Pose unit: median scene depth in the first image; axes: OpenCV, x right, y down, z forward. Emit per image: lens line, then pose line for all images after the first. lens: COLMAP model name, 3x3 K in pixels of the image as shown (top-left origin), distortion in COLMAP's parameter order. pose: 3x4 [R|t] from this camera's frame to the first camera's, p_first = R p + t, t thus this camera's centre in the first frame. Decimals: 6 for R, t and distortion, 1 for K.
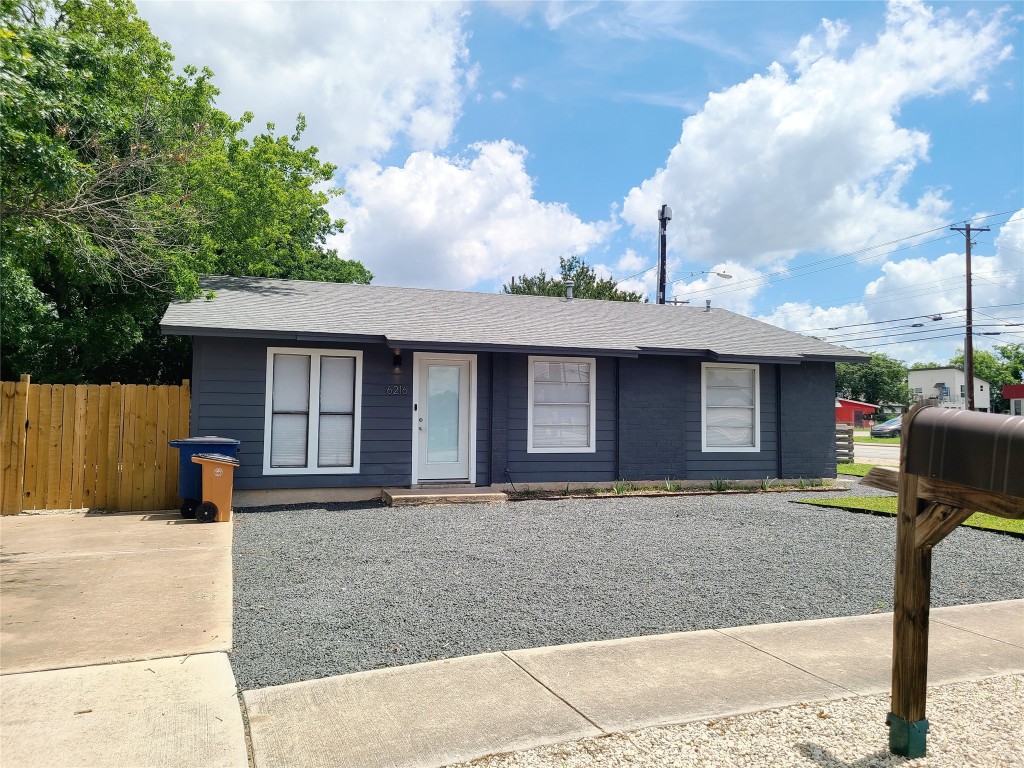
lens RADIAL K [[766.8, 0, 508.7], [0, 766.8, 382.7], [0, 0, 1]] dist [-0.000683, -0.001334]
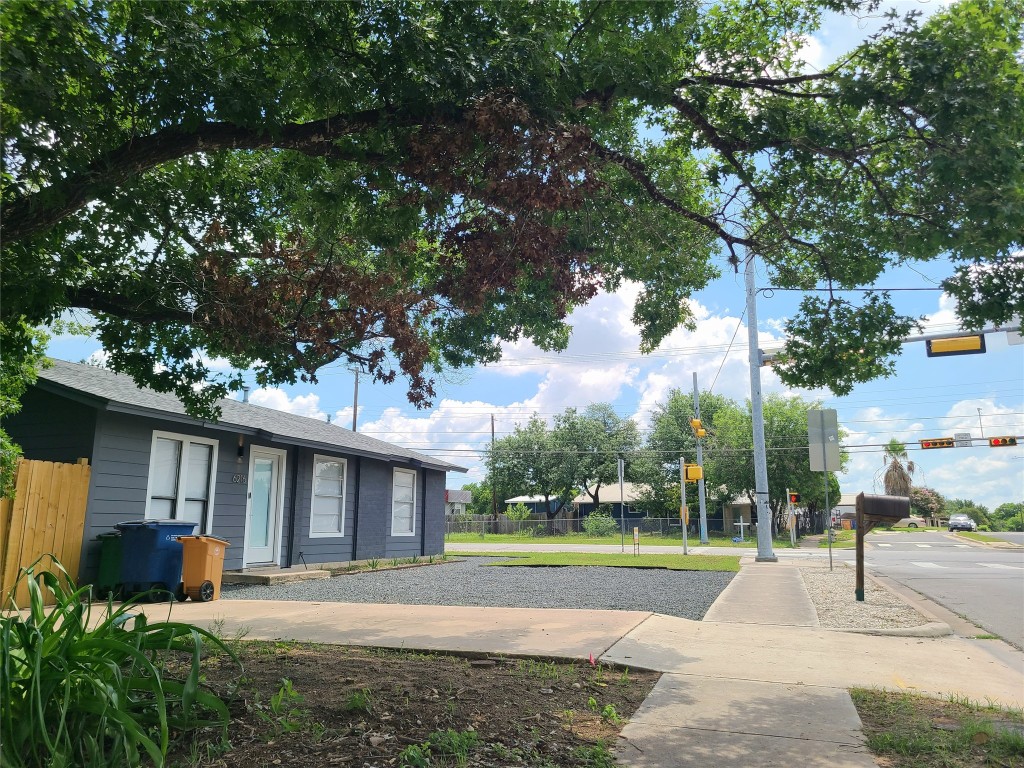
lens RADIAL K [[766.8, 0, 512.7], [0, 766.8, 383.2], [0, 0, 1]] dist [-0.000683, -0.001334]
pose [[0.625086, 0.136784, 0.768478, -0.747379], [-0.028002, 0.987822, -0.153049, 0.030915], [-0.780054, 0.074150, 0.621304, 0.019239]]
